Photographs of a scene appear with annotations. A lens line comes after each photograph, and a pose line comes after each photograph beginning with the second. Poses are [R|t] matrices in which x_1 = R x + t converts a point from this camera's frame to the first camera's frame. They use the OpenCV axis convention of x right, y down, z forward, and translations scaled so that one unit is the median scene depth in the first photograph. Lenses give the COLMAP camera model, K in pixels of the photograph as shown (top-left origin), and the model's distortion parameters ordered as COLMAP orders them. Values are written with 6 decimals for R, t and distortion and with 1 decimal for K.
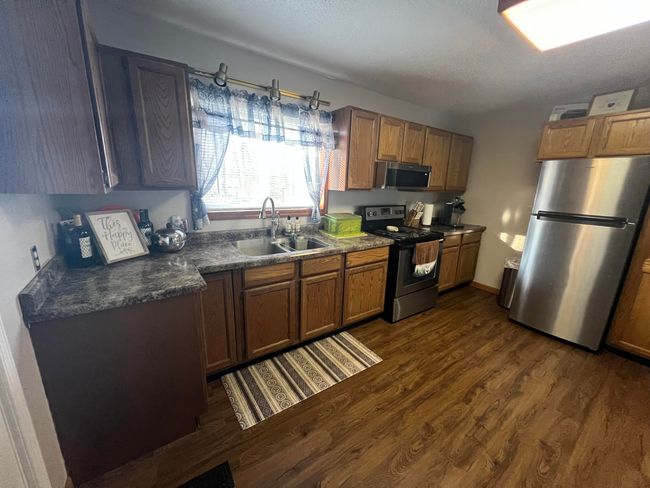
lens RADIAL K [[259.9, 0, 323.7], [0, 259.9, 244.3], [0, 0, 1]] dist [-0.000452, -0.000093]
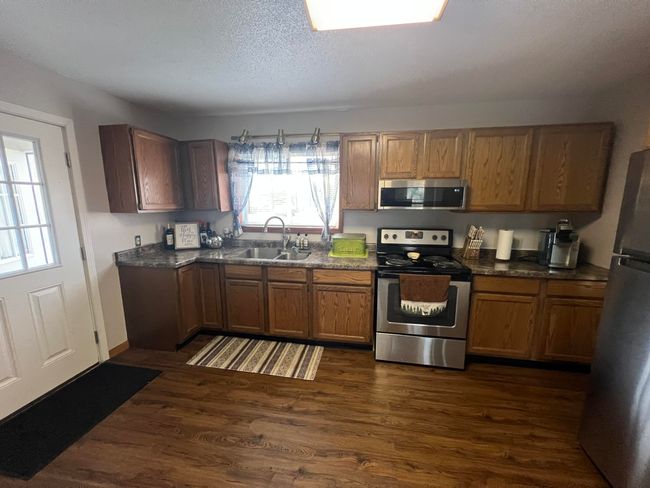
lens RADIAL K [[259.9, 0, 326.3], [0, 259.9, 244.9], [0, 0, 1]] dist [-0.000452, -0.000093]
pose [[0.713133, 0.084389, -0.695931, 0.918337], [-0.141621, 0.989602, -0.025122, -0.047152], [0.686575, 0.116474, 0.717669, 0.267142]]
